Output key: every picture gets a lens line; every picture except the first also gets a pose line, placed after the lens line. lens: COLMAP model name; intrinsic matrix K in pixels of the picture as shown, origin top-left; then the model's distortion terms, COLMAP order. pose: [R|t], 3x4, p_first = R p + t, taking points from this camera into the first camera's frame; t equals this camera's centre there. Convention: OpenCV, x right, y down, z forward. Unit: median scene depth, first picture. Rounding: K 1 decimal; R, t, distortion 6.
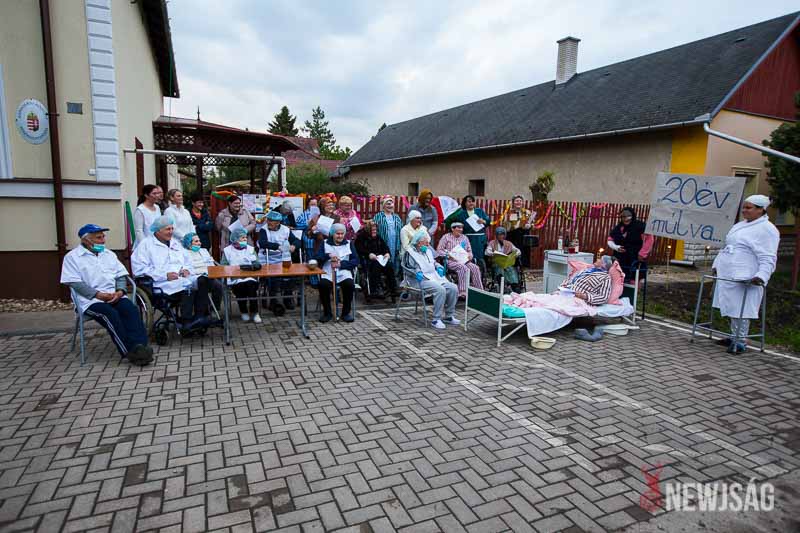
lens RADIAL K [[463.2, 0, 398.6], [0, 463.2, 260.3], [0, 0, 1]] dist [-0.018721, 0.014969]
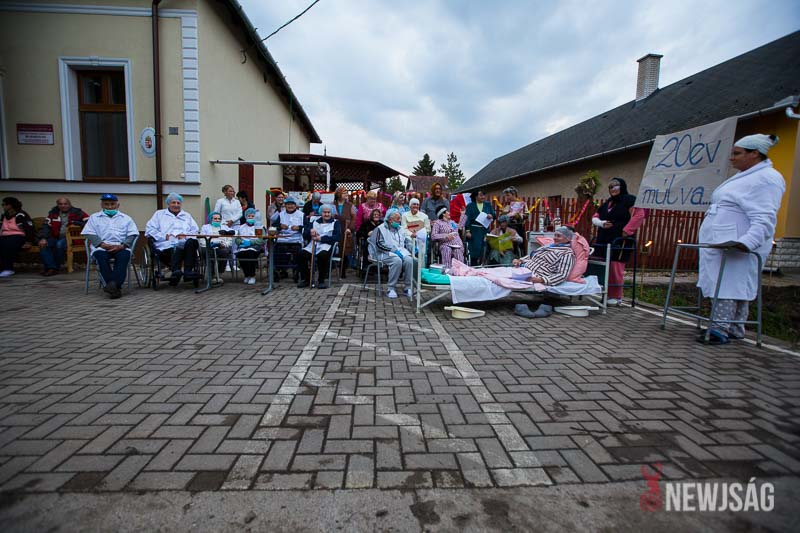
lens RADIAL K [[363.4, 0, 398.2], [0, 363.4, 273.4], [0, 0, 1]] dist [-0.040837, 0.002559]
pose [[0.940725, 0.037017, -0.337143, 0.435676], [-0.040311, 0.999183, -0.002772, 0.108317], [0.336765, 0.016198, 0.941449, 0.275676]]
